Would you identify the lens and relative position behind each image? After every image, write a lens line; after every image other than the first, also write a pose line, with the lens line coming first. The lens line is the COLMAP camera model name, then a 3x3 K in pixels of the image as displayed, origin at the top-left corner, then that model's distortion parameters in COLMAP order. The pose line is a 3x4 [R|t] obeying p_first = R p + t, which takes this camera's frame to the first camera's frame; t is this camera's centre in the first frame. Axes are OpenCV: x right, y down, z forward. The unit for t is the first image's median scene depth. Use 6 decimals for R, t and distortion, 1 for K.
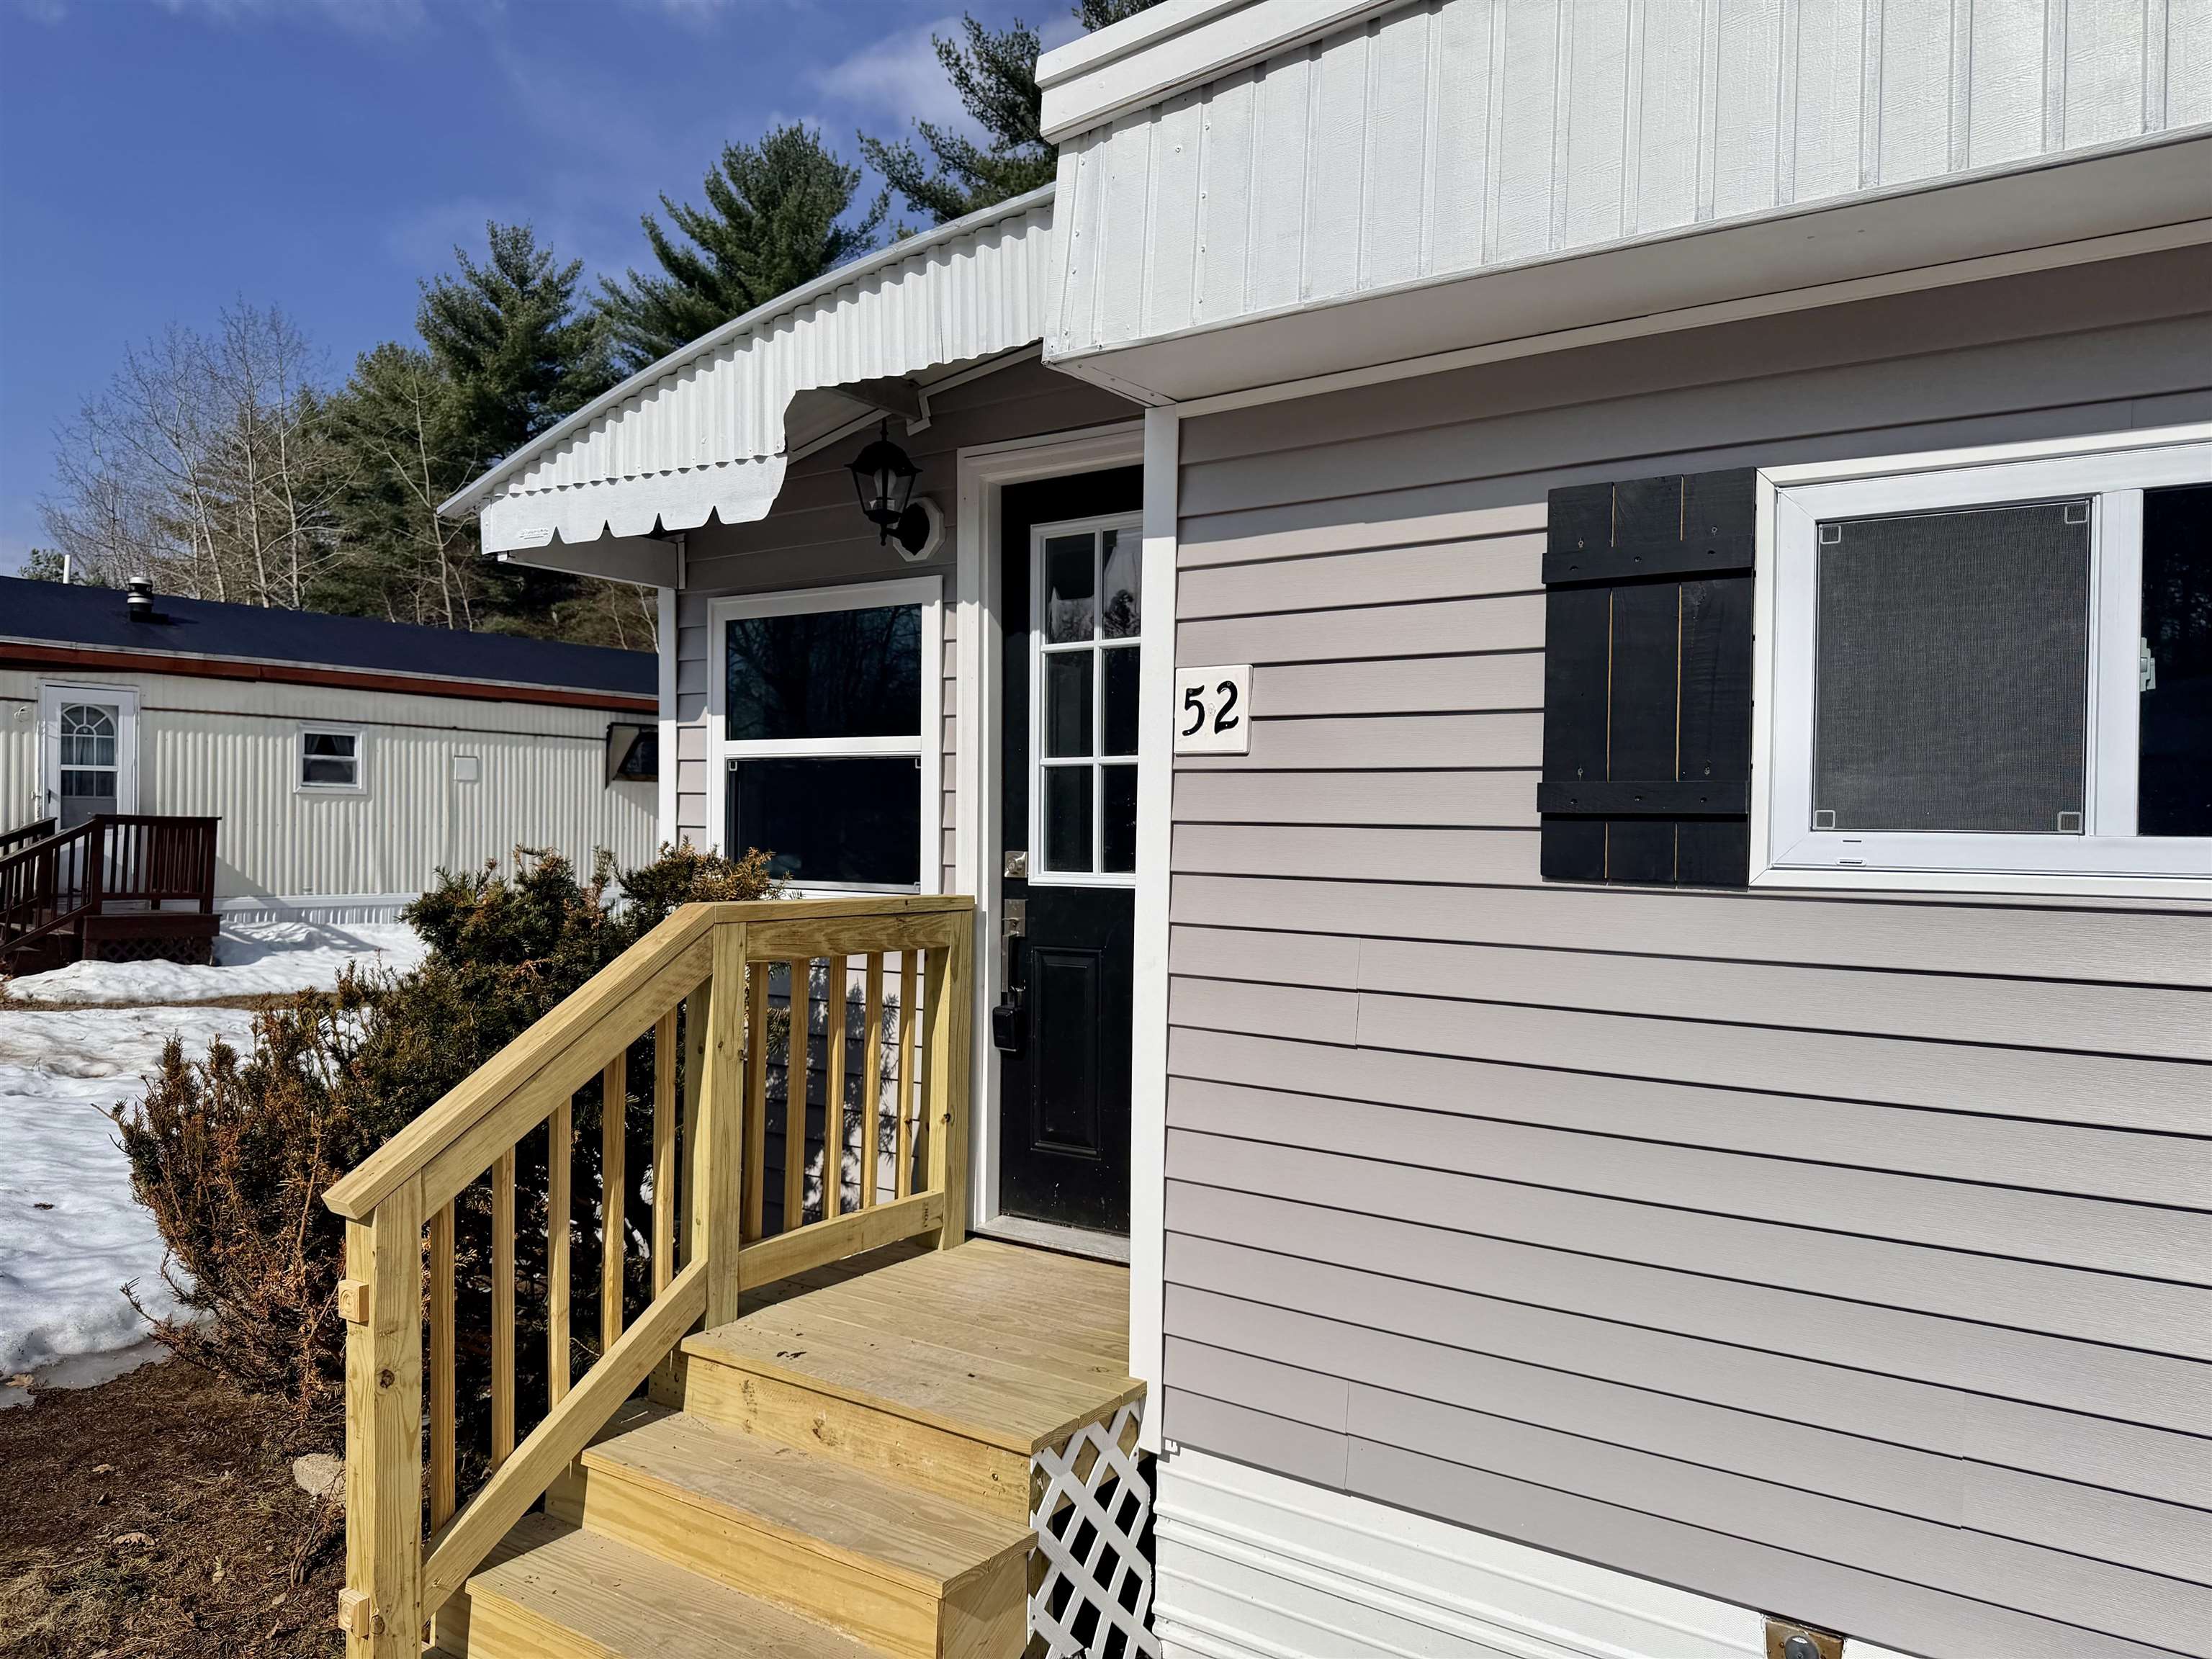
lens RADIAL K [[1530.4, 0, 1098.9], [0, 1530.4, 836.9], [0, 0, 1]] dist [0.149605, -0.224239]
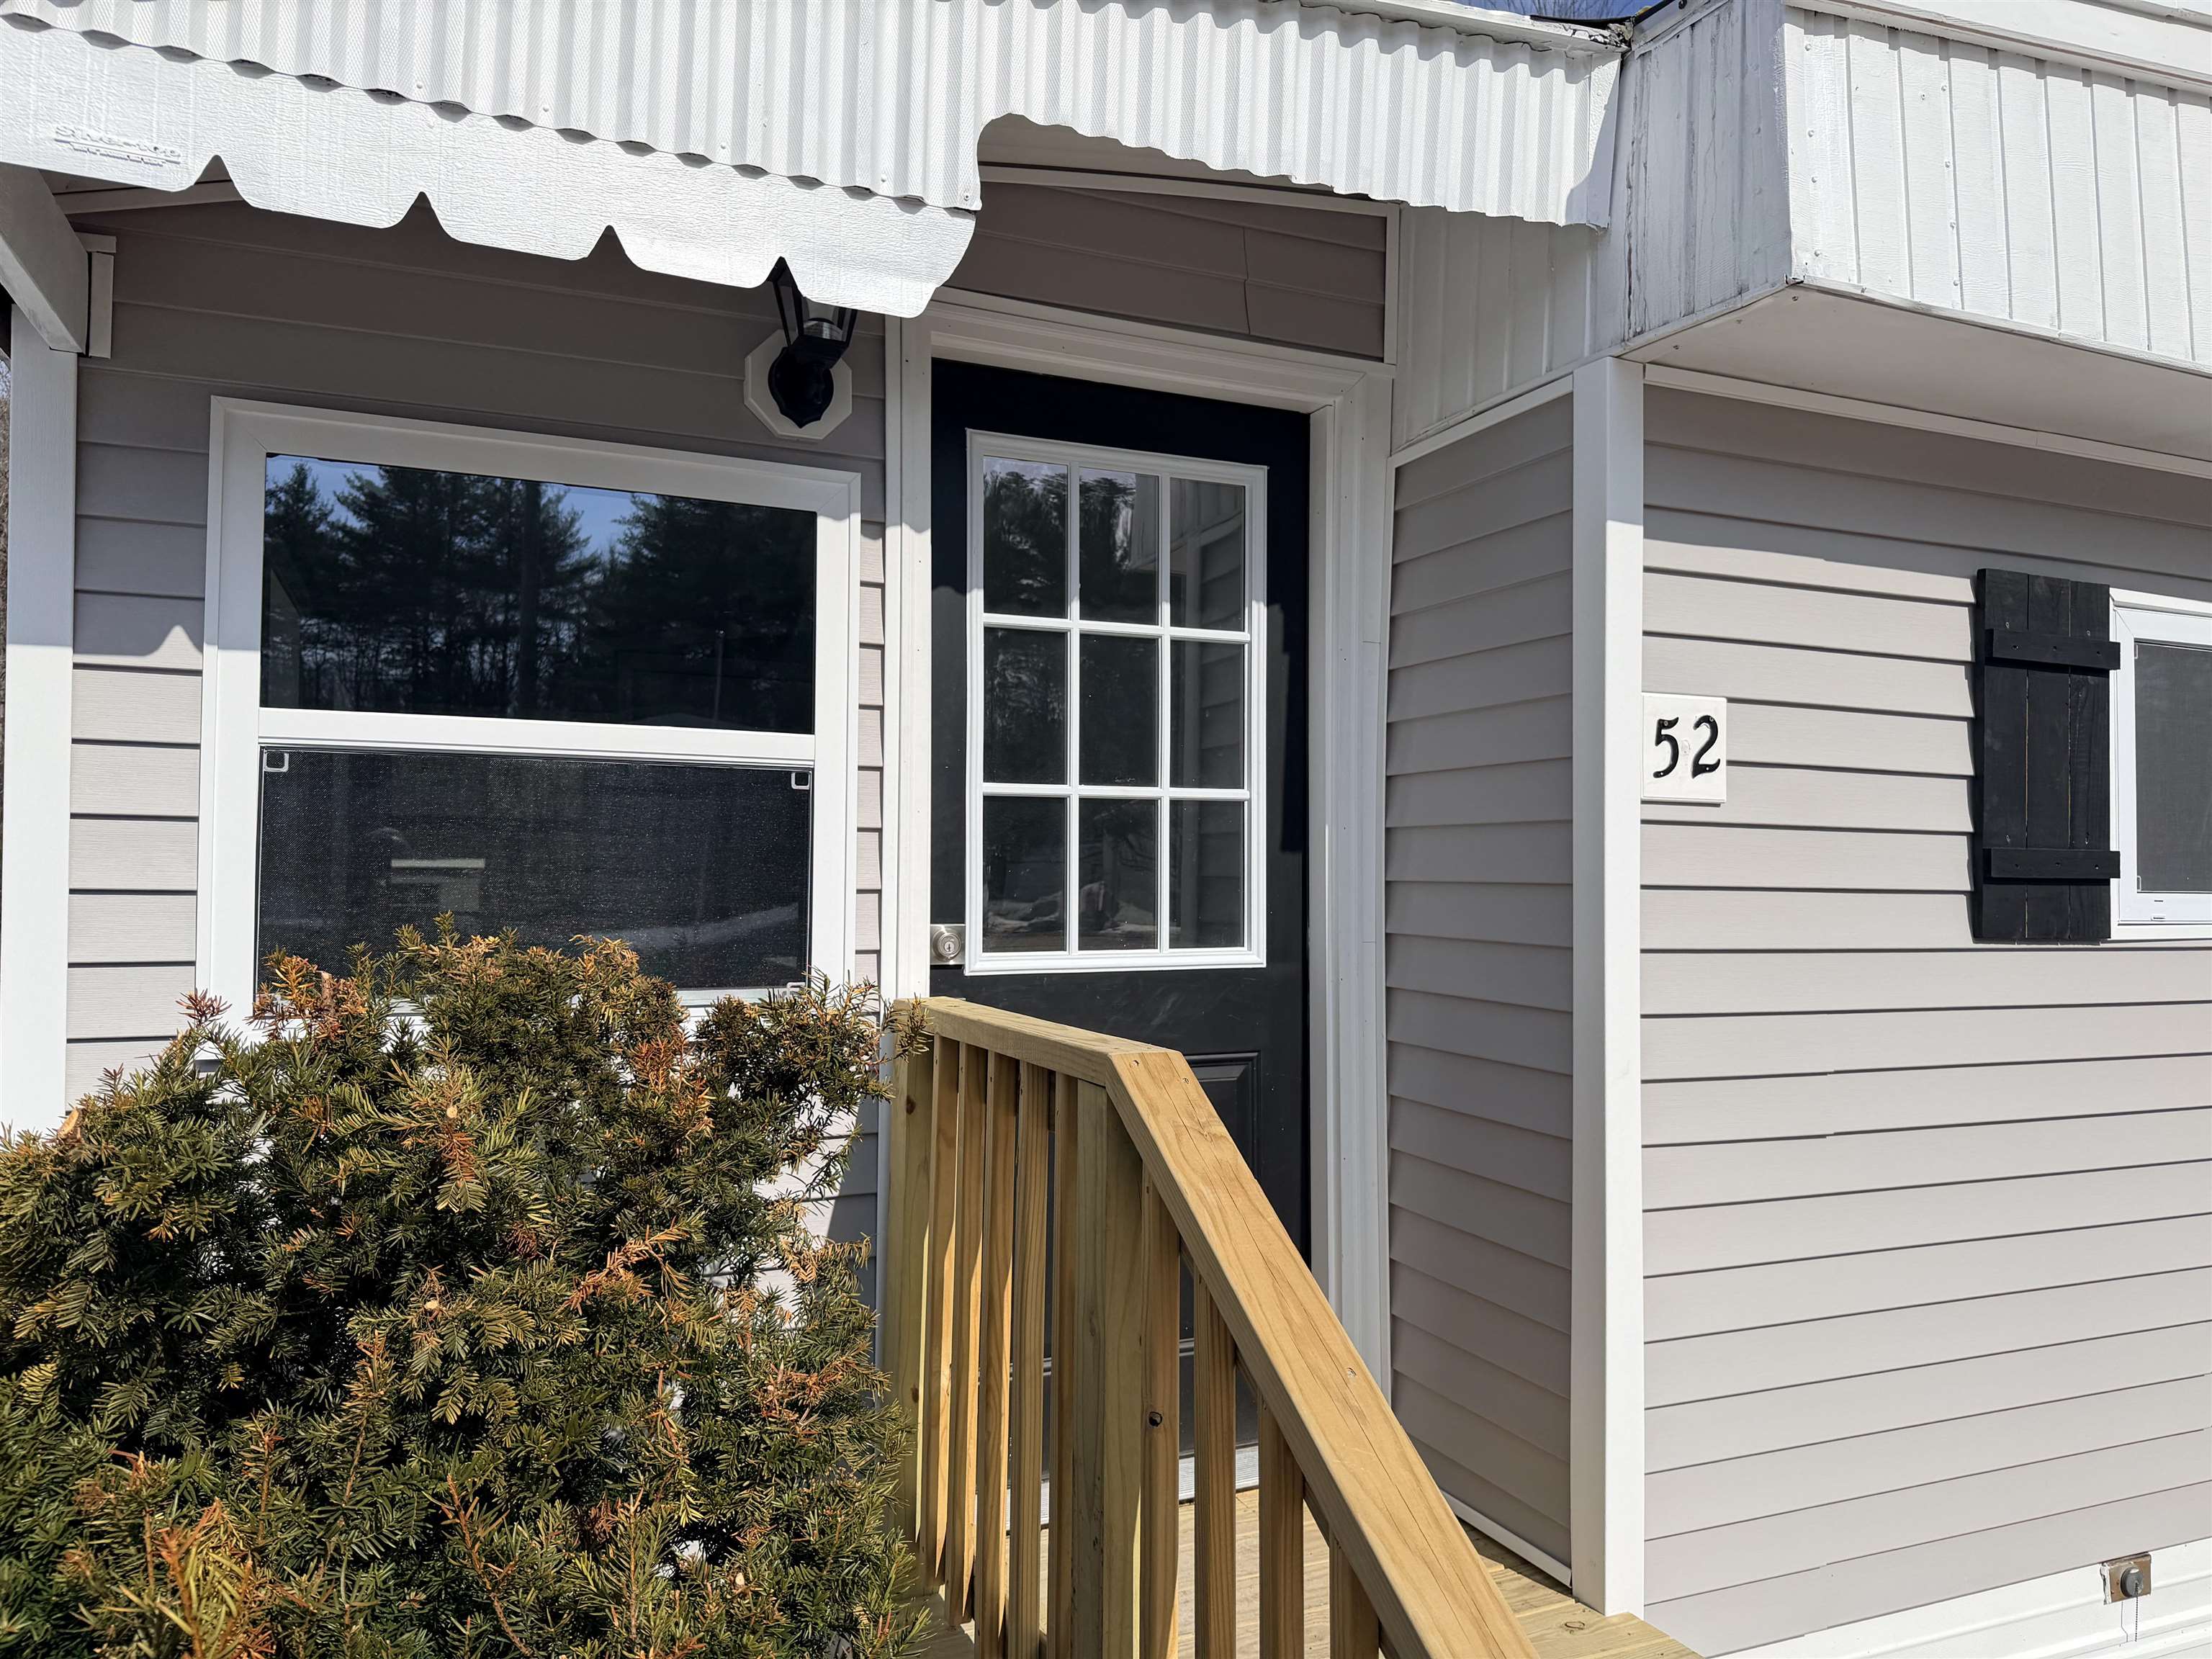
lens RADIAL K [[1519.5, 0, 1106.0], [0, 1519.5, 829.5], [0, 0, 1]] dist [0.101079, -0.131269]
pose [[0.523119, 0.016742, 0.852095, -0.777420], [0.002062, 0.999779, -0.020910, -0.023112], [-0.852257, 0.012695, 0.522969, 0.829669]]
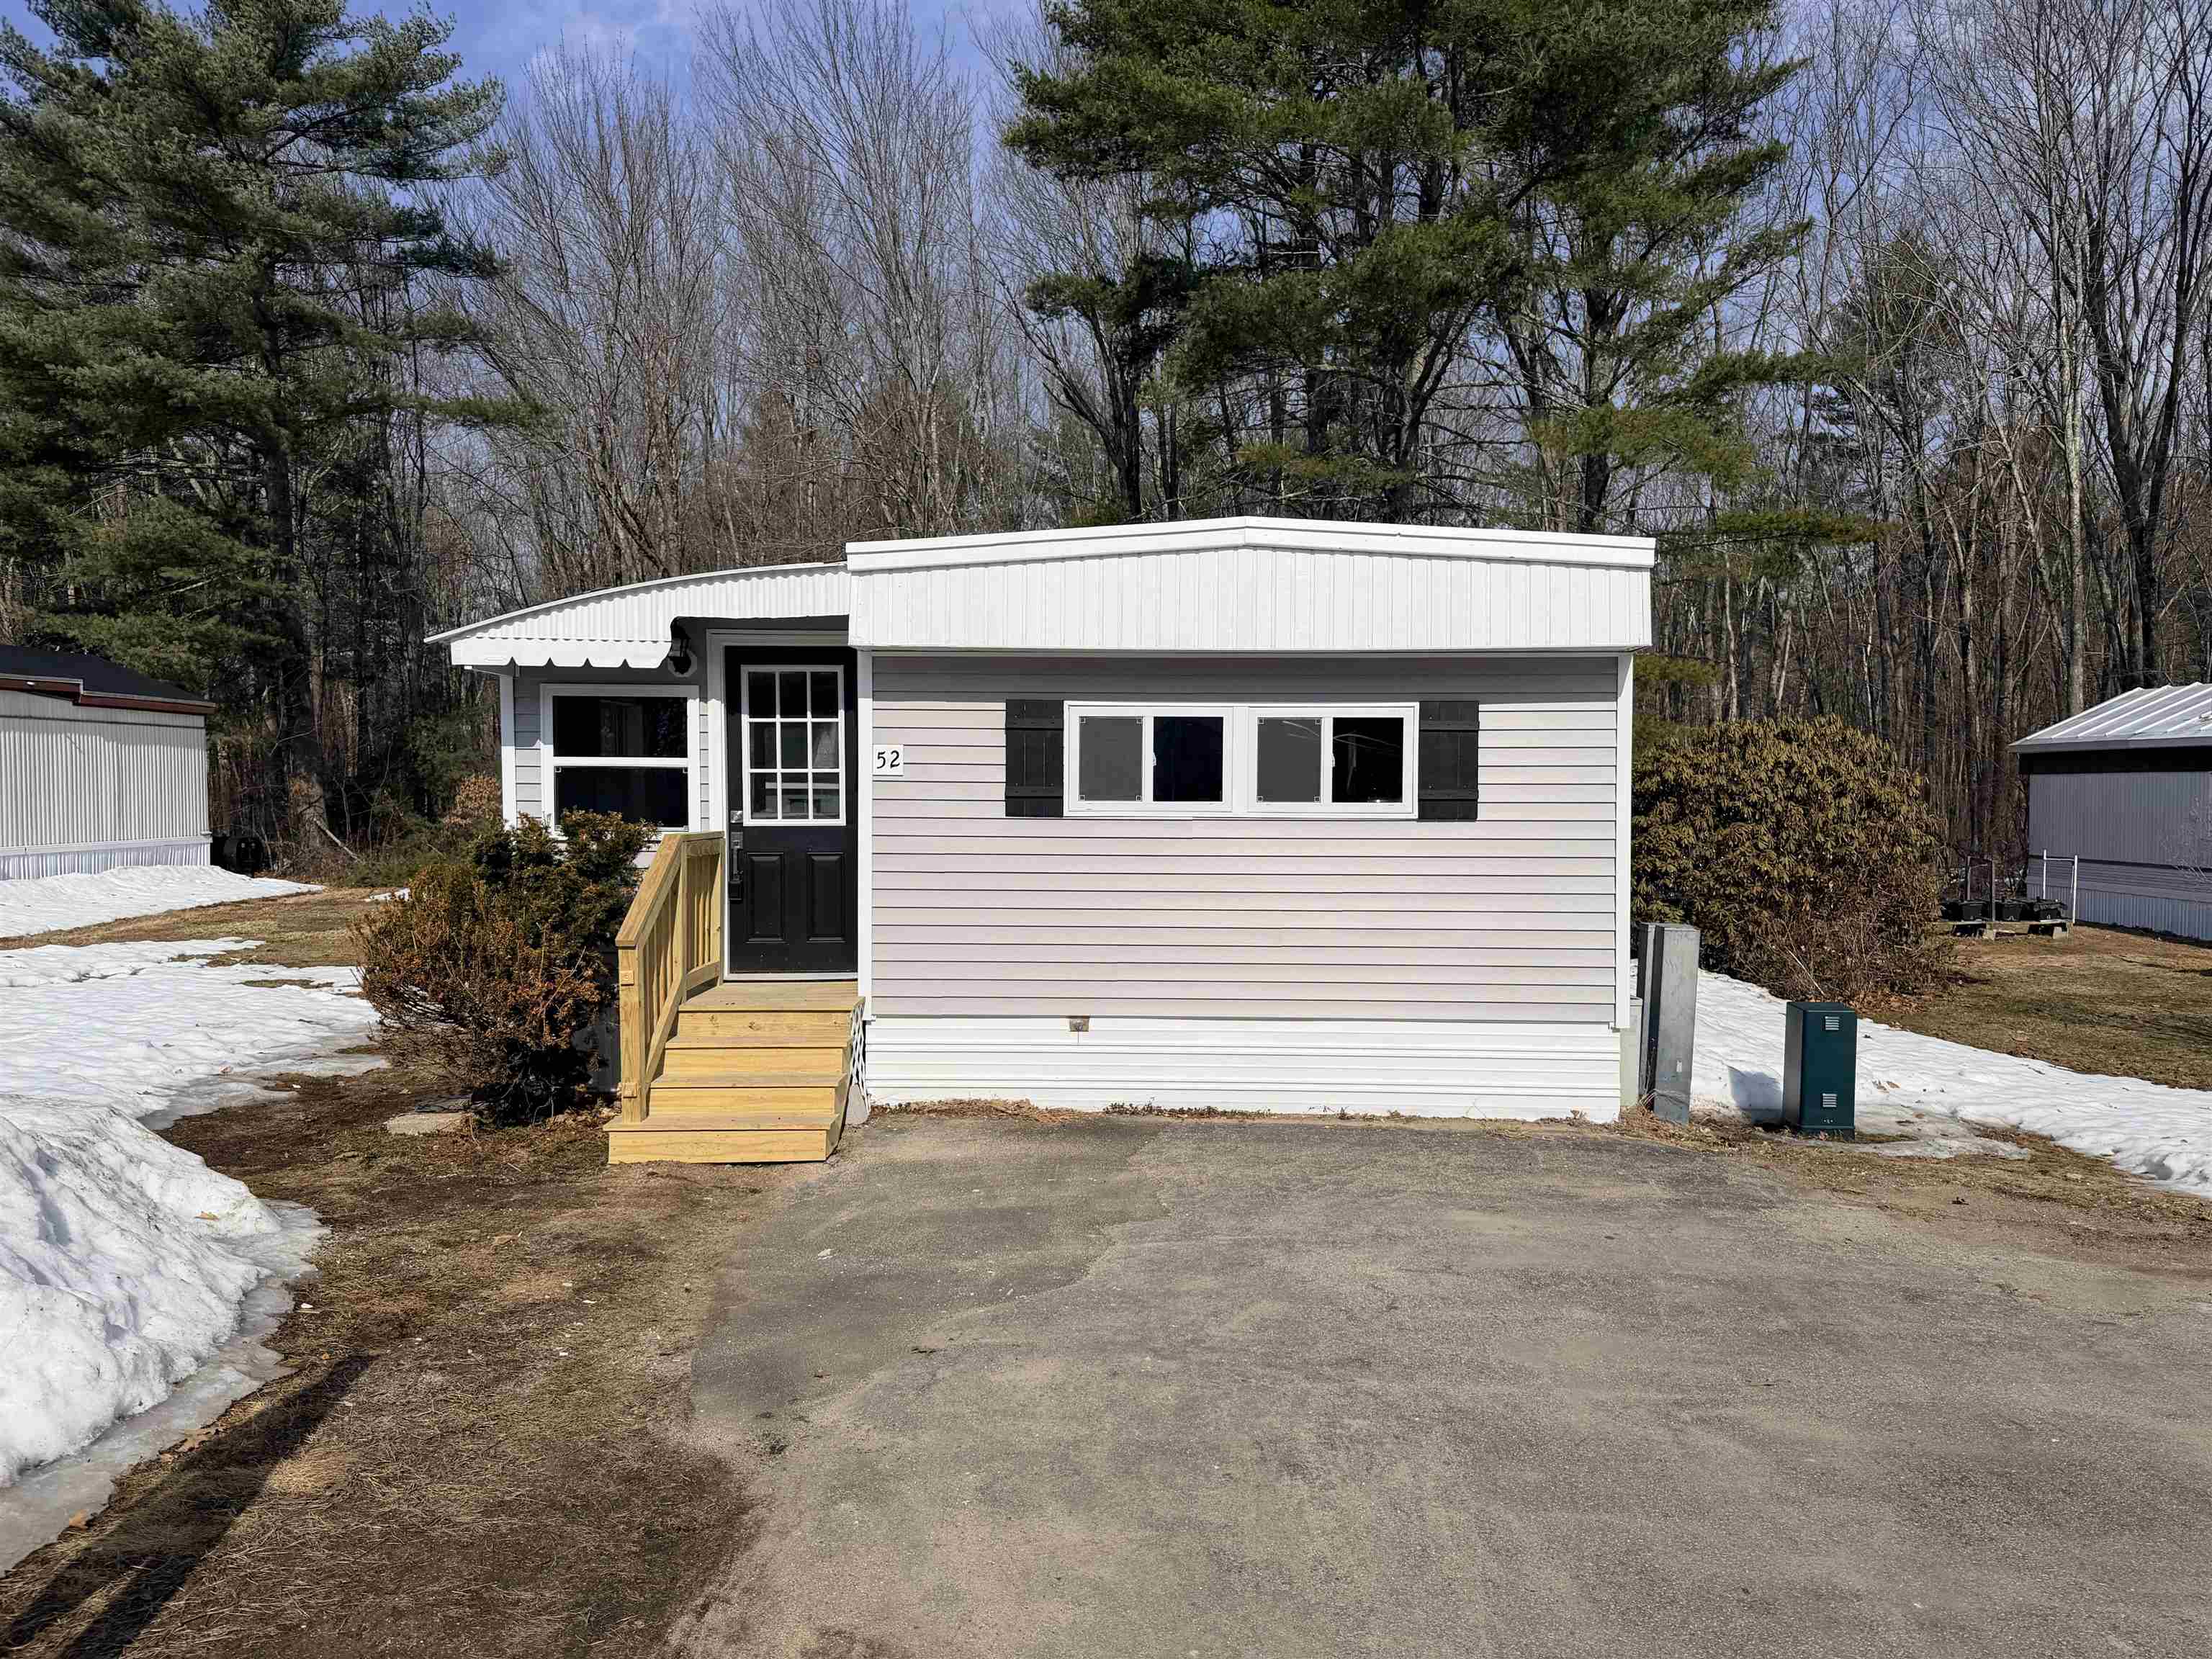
lens RADIAL K [[1530.4, 0, 1098.9], [0, 1530.4, 836.9], [0, 0, 1]] dist [0.149605, -0.224239]
pose [[0.825448, -0.027953, 0.563785, -1.211066], [0.009898, 0.999336, 0.035056, -0.035615], [-0.564391, -0.023357, 0.825177, -1.573997]]
